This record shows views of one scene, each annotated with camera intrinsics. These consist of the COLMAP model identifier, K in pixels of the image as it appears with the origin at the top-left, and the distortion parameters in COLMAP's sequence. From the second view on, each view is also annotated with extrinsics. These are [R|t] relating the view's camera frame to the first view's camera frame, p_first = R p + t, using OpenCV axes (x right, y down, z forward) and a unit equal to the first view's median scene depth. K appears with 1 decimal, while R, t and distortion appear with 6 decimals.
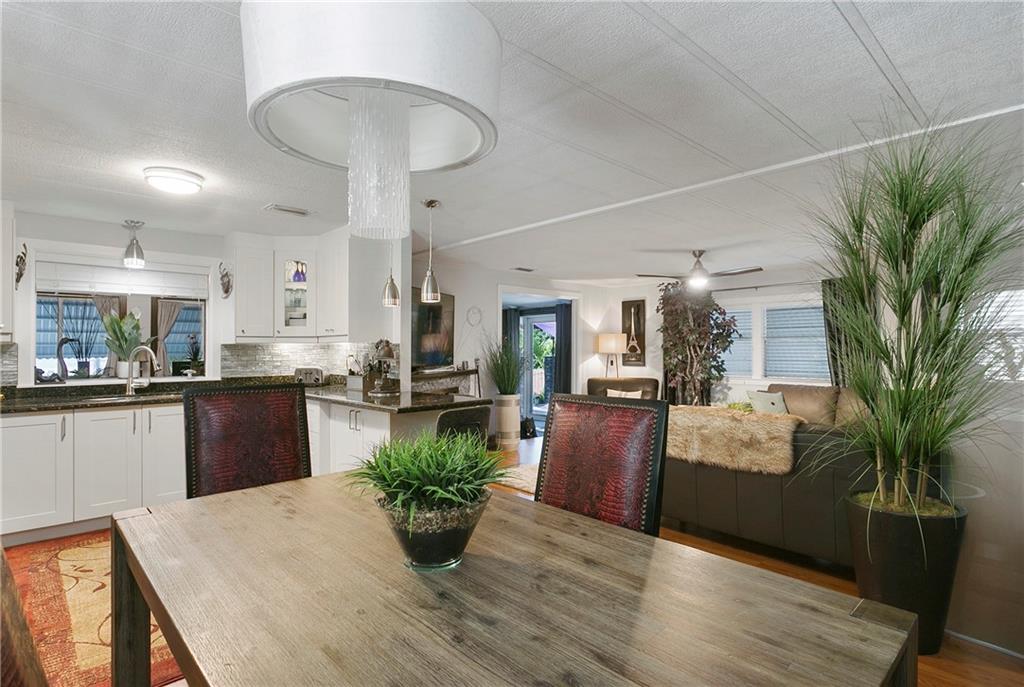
lens RADIAL K [[528.4, 0, 527.1], [0, 528.4, 347.9], [0, 0, 1]] dist [-0.014004, 0.006445]
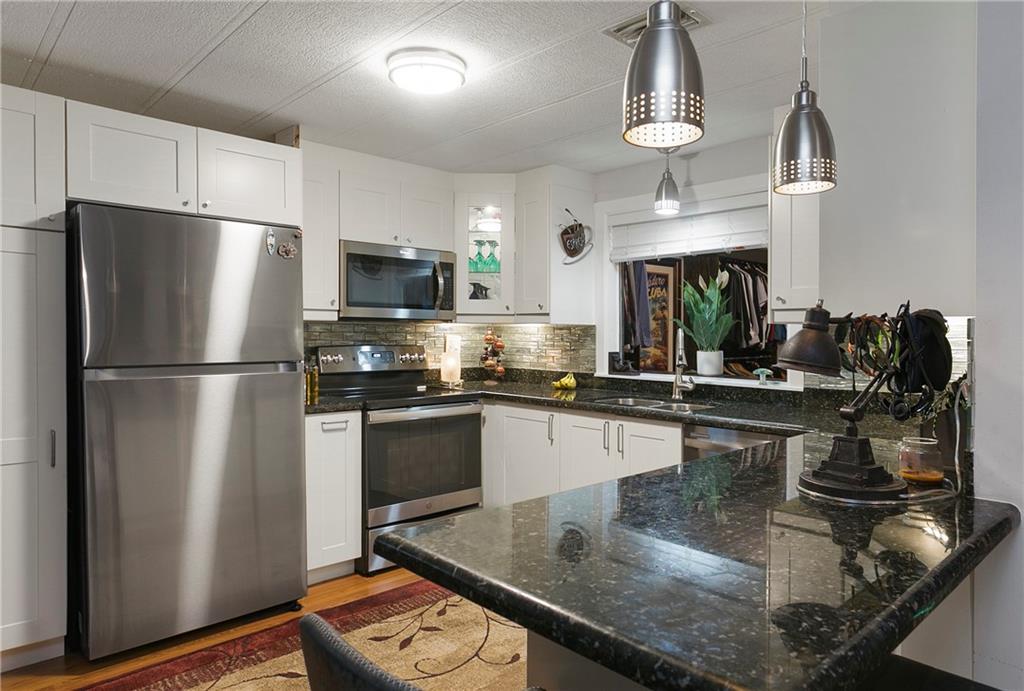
lens RADIAL K [[635.2, 0, 529.6], [0, 635.2, 336.7], [0, 0, 1]] dist [0.001274, 0.004739]
pose [[-0.001156, 0.012190, -0.999925, 0.051319], [-0.007757, 0.999896, 0.012199, -0.000836], [0.999969, 0.007771, -0.001061, 0.518332]]
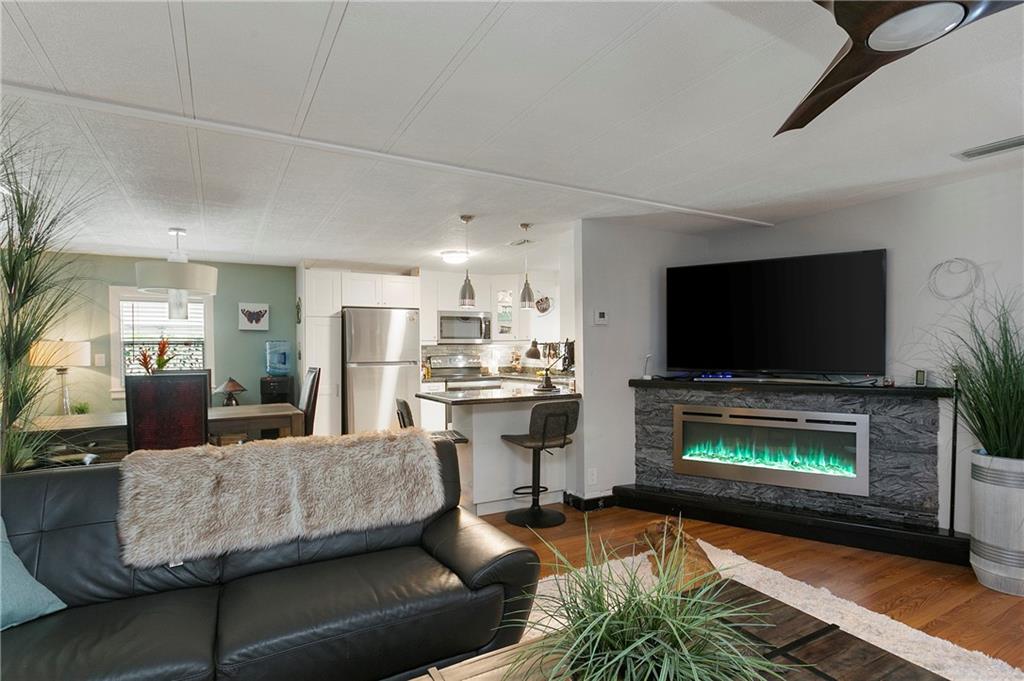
lens RADIAL K [[528.4, 0, 502.8], [0, 528.4, 349.2], [0, 0, 1]] dist [-0.014004, 0.006445]
pose [[-0.263265, 0.007619, -0.964693, 0.484864], [0.010307, 0.999934, 0.005085, -0.002071], [0.964668, -0.008604, -0.263326, 0.754348]]
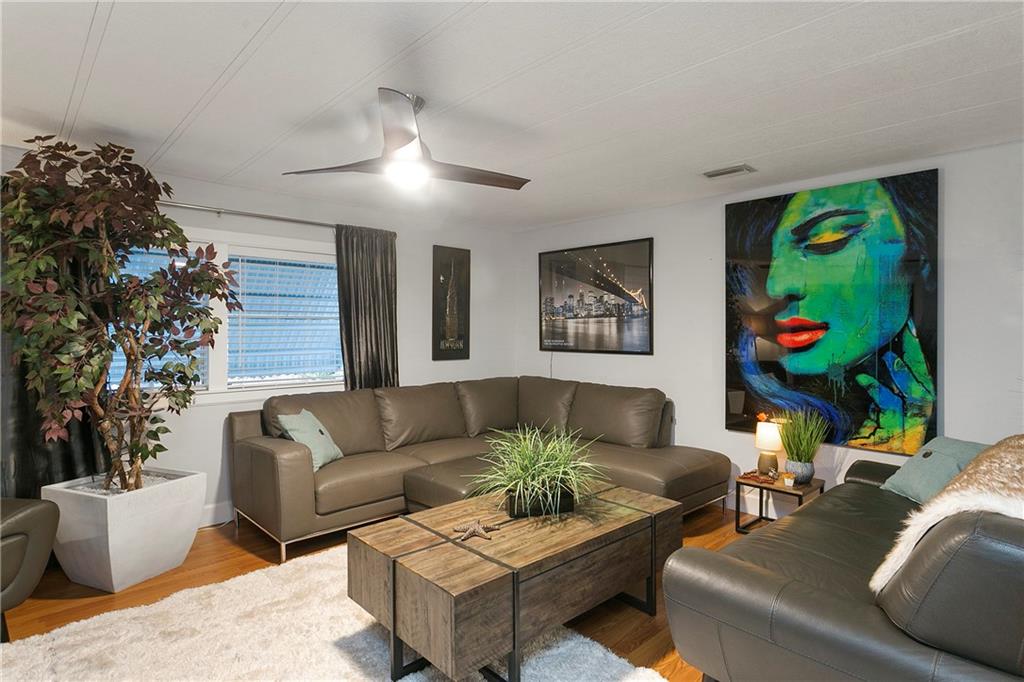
lens RADIAL K [[528.4, 0, 511.3], [0, 528.4, 332.2], [0, 0, 1]] dist [-0.014004, 0.006445]
pose [[0.015502, -0.002131, 0.999878, -0.080935], [-0.003607, 0.999991, 0.002188, -0.000174], [-0.999873, -0.003641, 0.015494, 0.766529]]
